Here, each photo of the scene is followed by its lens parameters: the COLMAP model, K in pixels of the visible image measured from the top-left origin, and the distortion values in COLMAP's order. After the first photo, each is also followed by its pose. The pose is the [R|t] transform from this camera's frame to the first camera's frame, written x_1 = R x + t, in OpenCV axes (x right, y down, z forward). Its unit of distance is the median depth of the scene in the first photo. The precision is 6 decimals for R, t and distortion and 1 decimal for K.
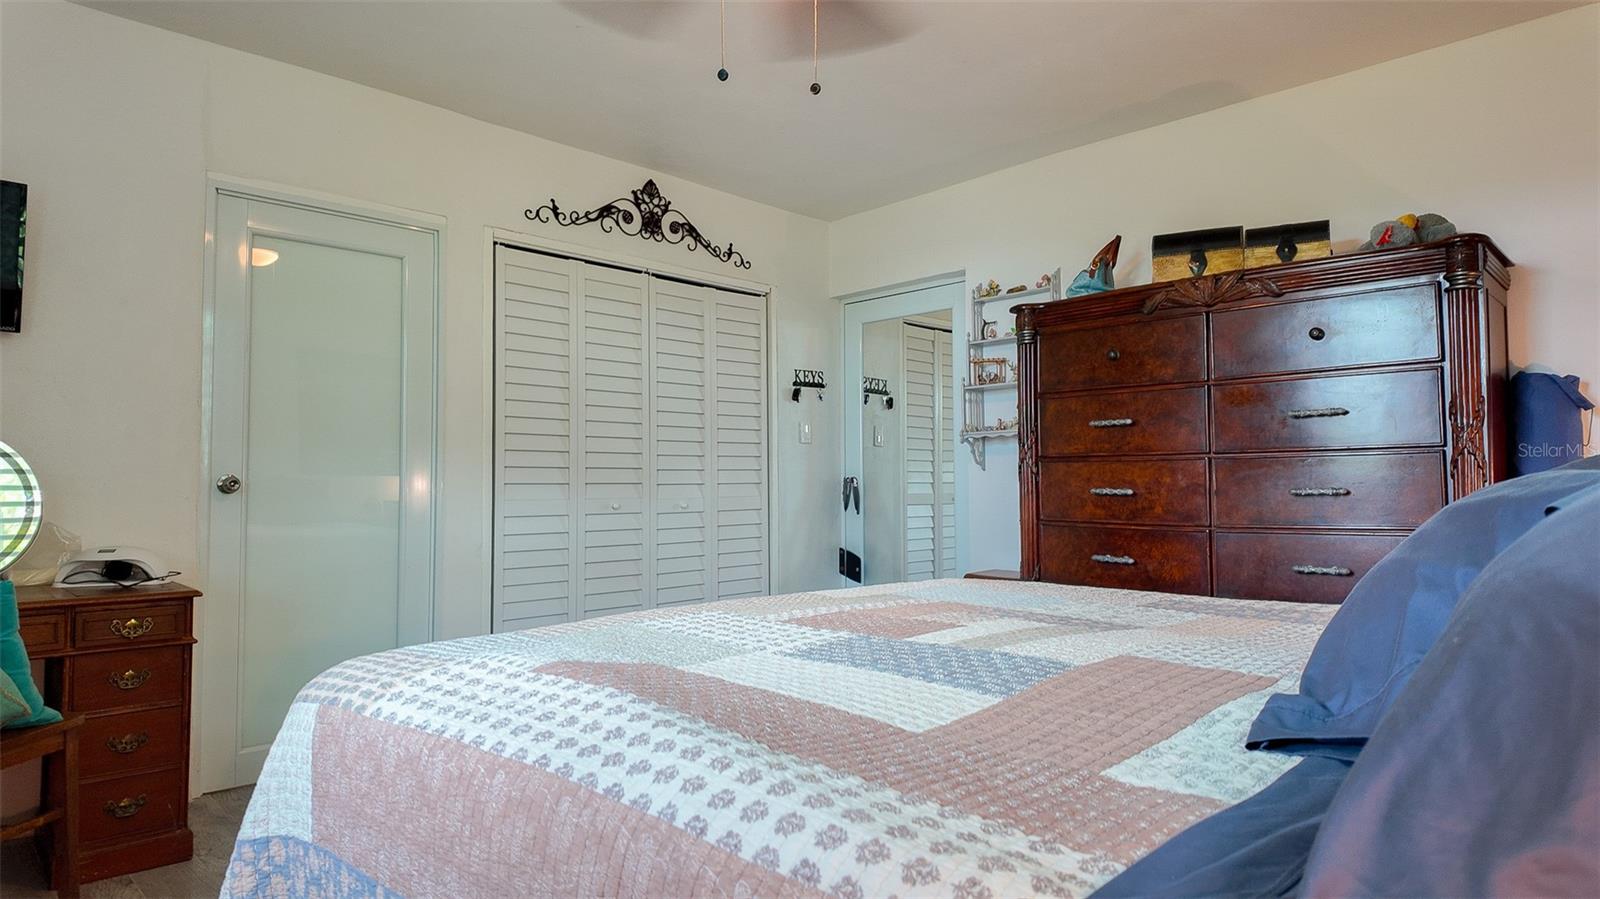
lens RADIAL K [[938.4, 0, 796.0], [0, 938.4, 448.9], [0, 0, 1]] dist [0.098193, -0.078732]
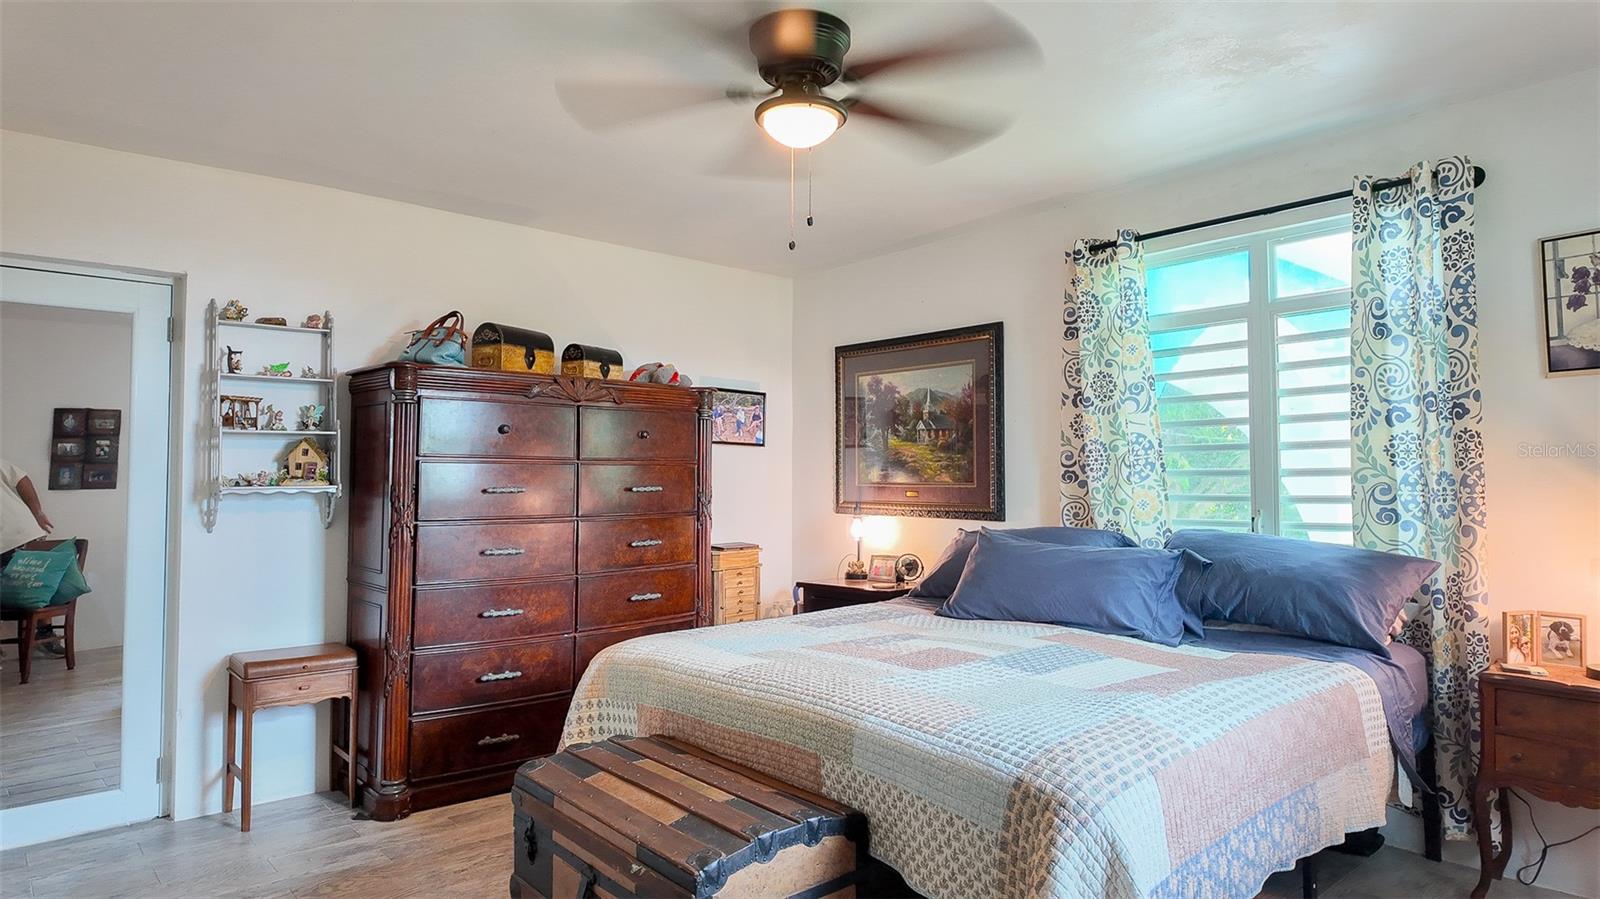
lens RADIAL K [[938.4, 0, 796.0], [0, 938.4, 448.9], [0, 0, 1]] dist [0.098193, -0.078732]
pose [[0.063093, 0.033725, 0.997438, -0.726572], [-0.039863, 0.998716, -0.031247, -0.052892], [-0.997211, -0.037789, 0.064356, 0.557800]]
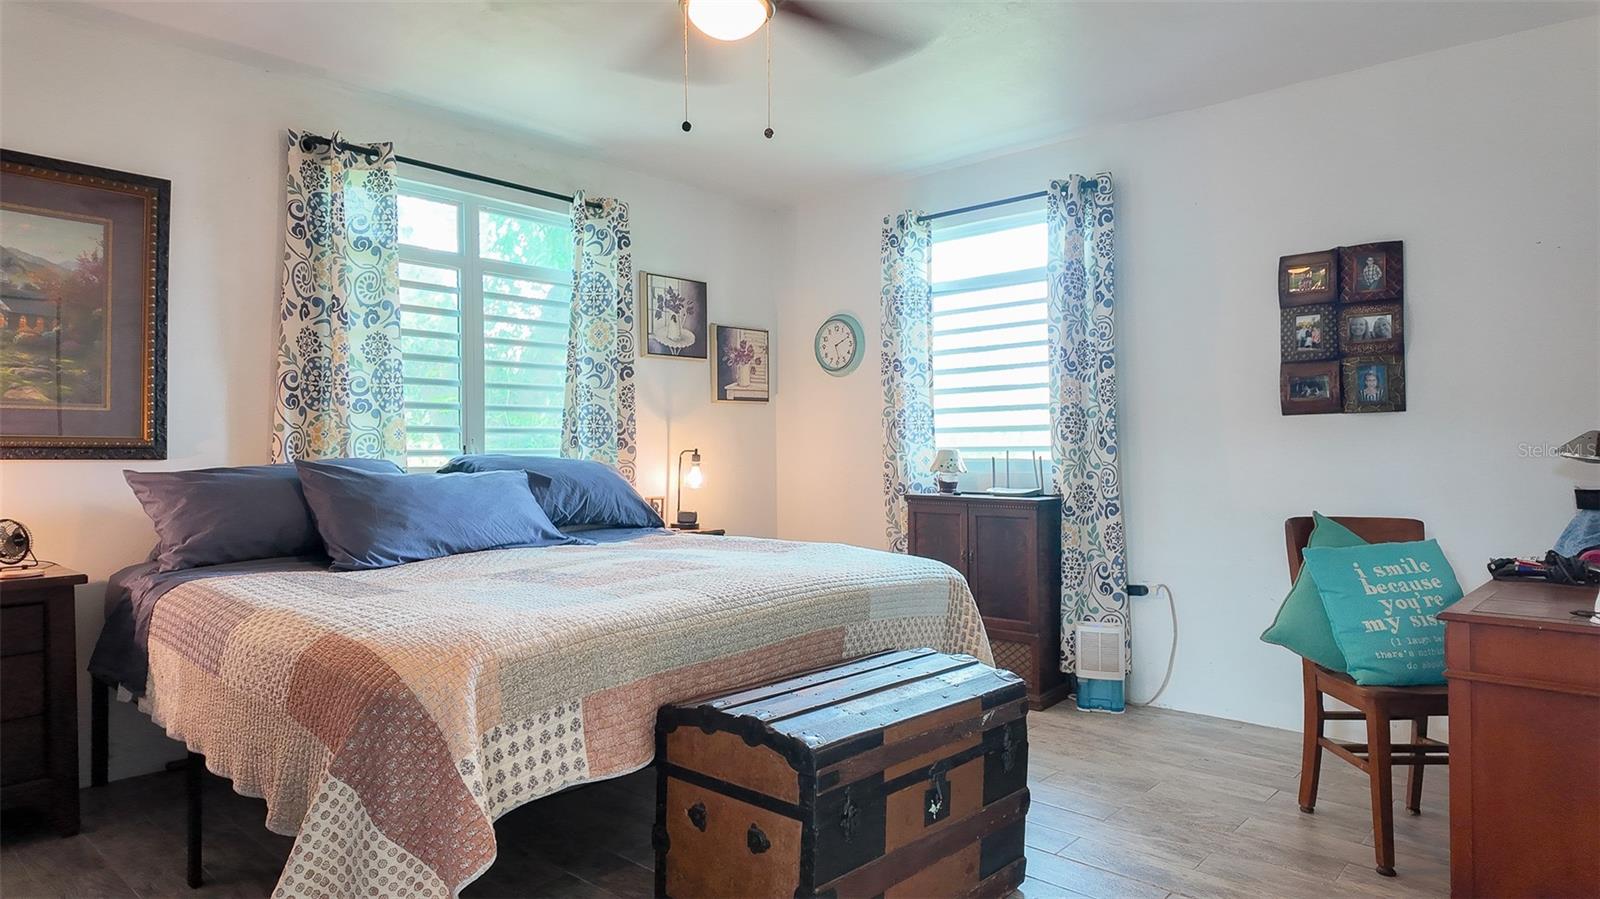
lens RADIAL K [[938.4, 0, 796.0], [0, 938.4, 448.9], [0, 0, 1]] dist [0.098193, -0.078732]
pose [[-0.997991, 0.002688, -0.063300, -0.022300], [0.005546, 0.998971, -0.045012, 0.024808], [0.063114, -0.045273, -0.996979, 1.286351]]
